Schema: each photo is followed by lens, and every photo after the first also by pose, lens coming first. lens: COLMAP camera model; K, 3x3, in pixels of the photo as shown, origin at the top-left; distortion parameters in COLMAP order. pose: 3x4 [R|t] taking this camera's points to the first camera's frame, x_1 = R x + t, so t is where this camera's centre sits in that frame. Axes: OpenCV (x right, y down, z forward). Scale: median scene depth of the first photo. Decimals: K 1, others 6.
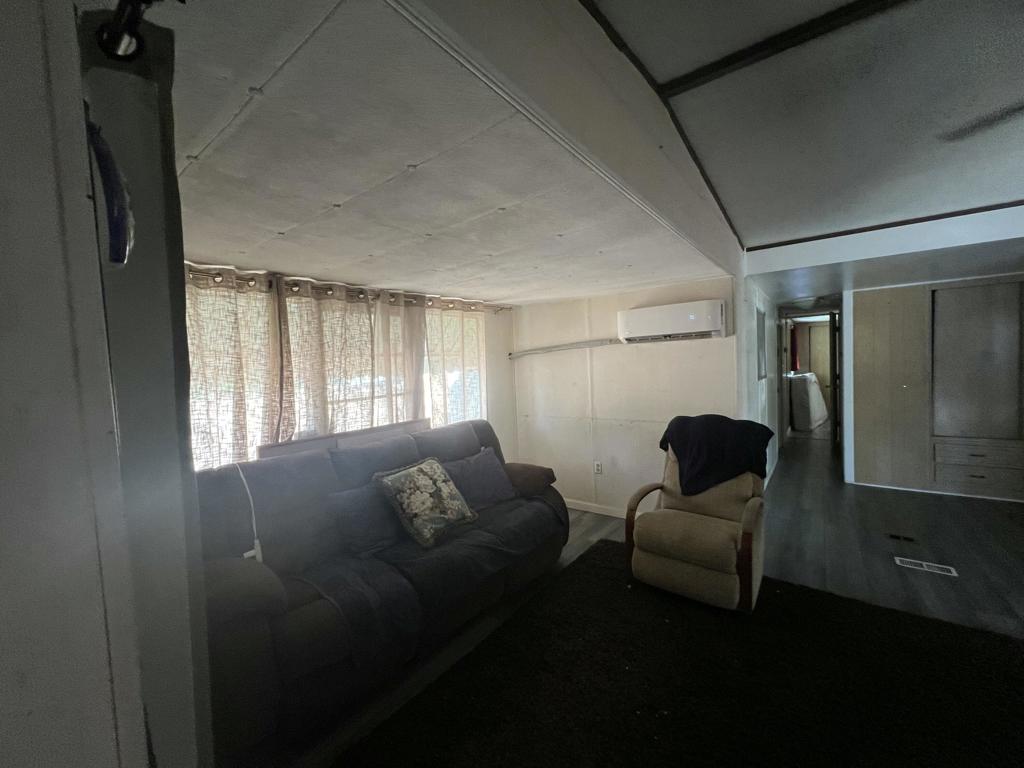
lens RADIAL K [[410.7, 0, 512.0], [0, 410.7, 384.0], [0, 0, 1]] dist [-0.000220, 0.000048]
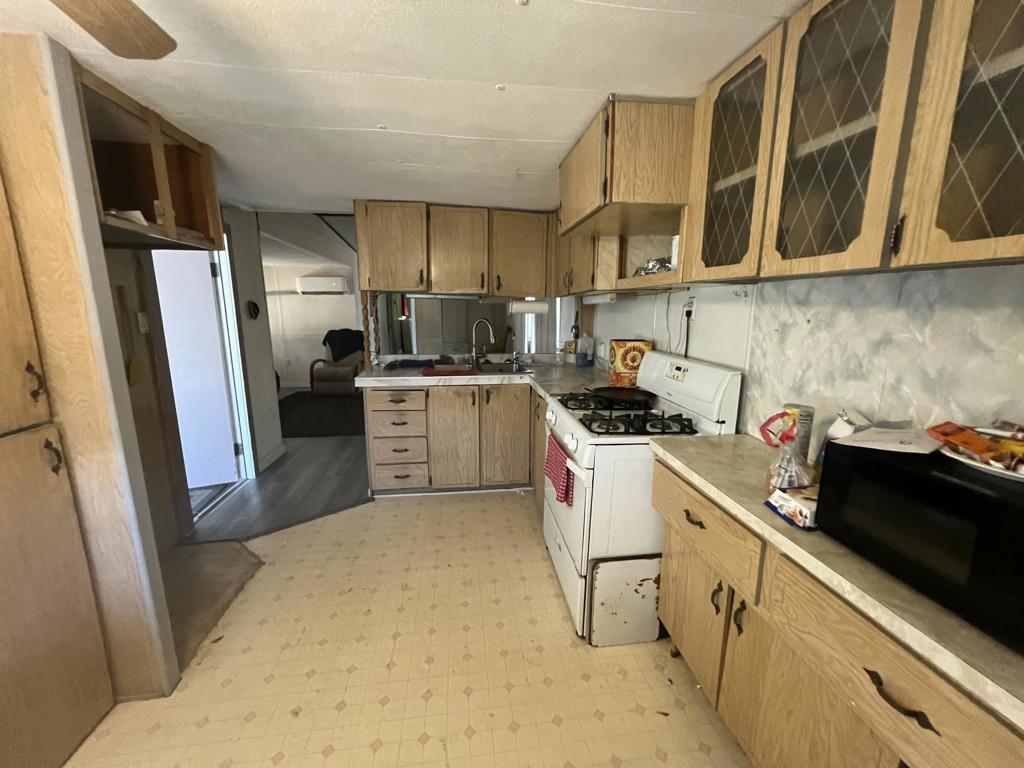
lens RADIAL K [[410.7, 0, 512.0], [0, 410.7, 384.0], [0, 0, 1]] dist [-0.000220, 0.000048]
pose [[0.709264, -0.087825, 0.699451, -0.456129], [0.000993, 0.992333, 0.123592, 0.091358], [-0.704943, -0.086965, 0.703913, -1.224708]]
